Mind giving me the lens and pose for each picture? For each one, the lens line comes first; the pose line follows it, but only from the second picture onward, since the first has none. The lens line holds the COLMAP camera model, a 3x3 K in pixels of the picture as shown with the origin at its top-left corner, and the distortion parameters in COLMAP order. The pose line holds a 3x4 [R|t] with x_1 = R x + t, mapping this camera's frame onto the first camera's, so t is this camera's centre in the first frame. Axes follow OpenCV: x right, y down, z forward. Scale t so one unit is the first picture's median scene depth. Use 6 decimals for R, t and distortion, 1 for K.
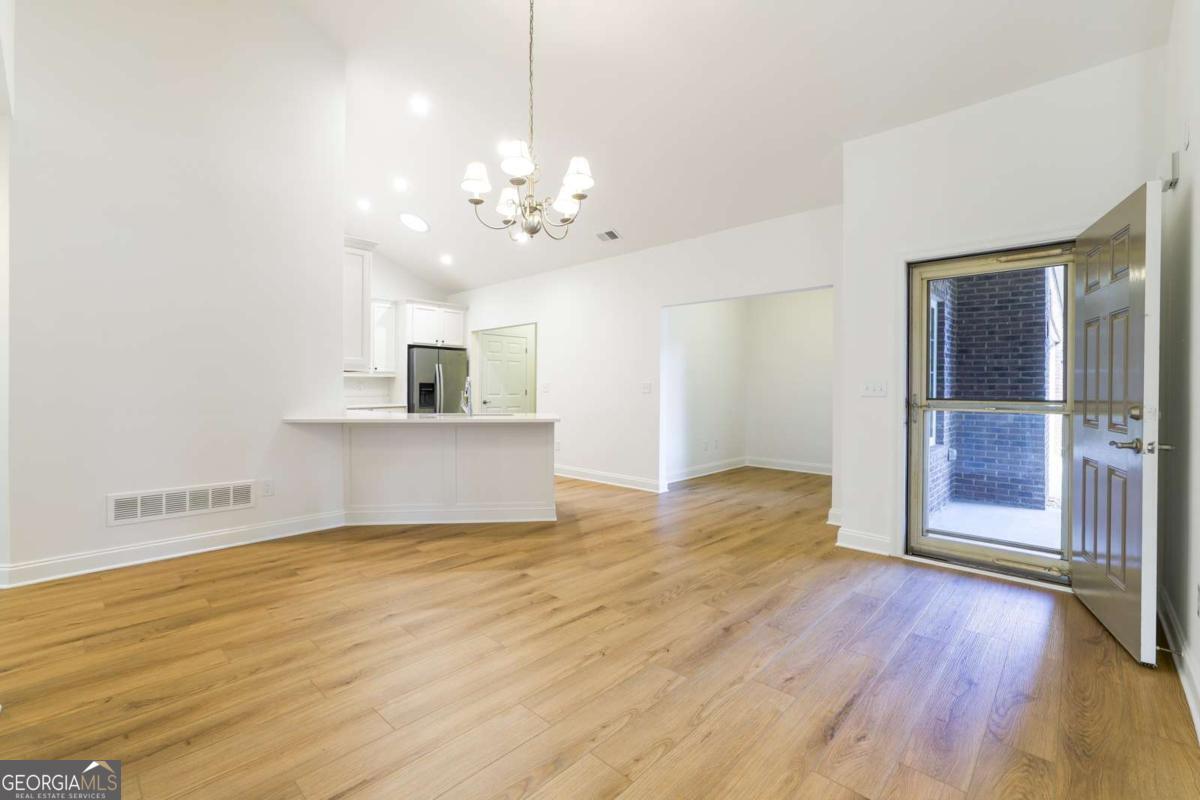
lens RADIAL K [[518.8, 0, 591.1], [0, 518.8, 394.4], [0, 0, 1]] dist [-0.007646, 0.002597]
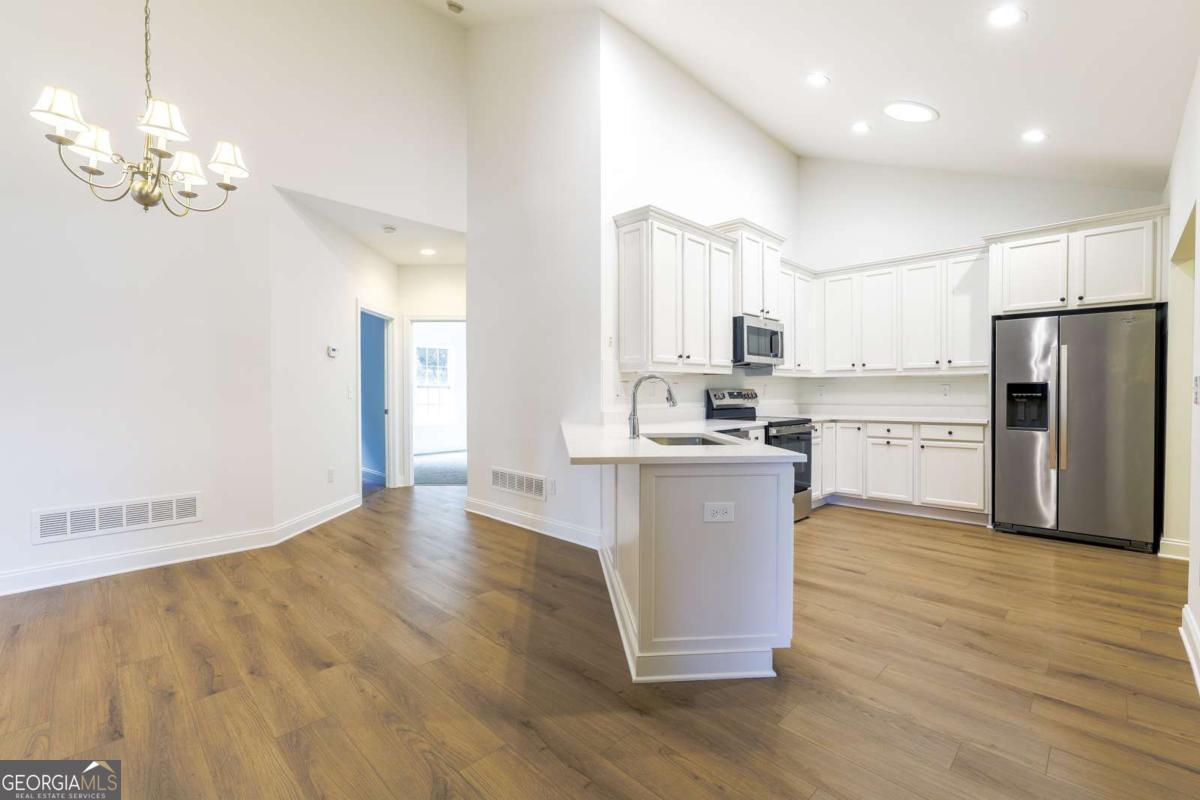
lens RADIAL K [[518.8, 0, 591.1], [0, 518.8, 393.5], [0, 0, 1]] dist [-0.007646, 0.002597]
pose [[-0.029623, 0.000445, -0.999561, 0.589305], [-0.007388, 0.999972, 0.000664, -0.018102], [0.999534, 0.007404, -0.029619, 1.467569]]
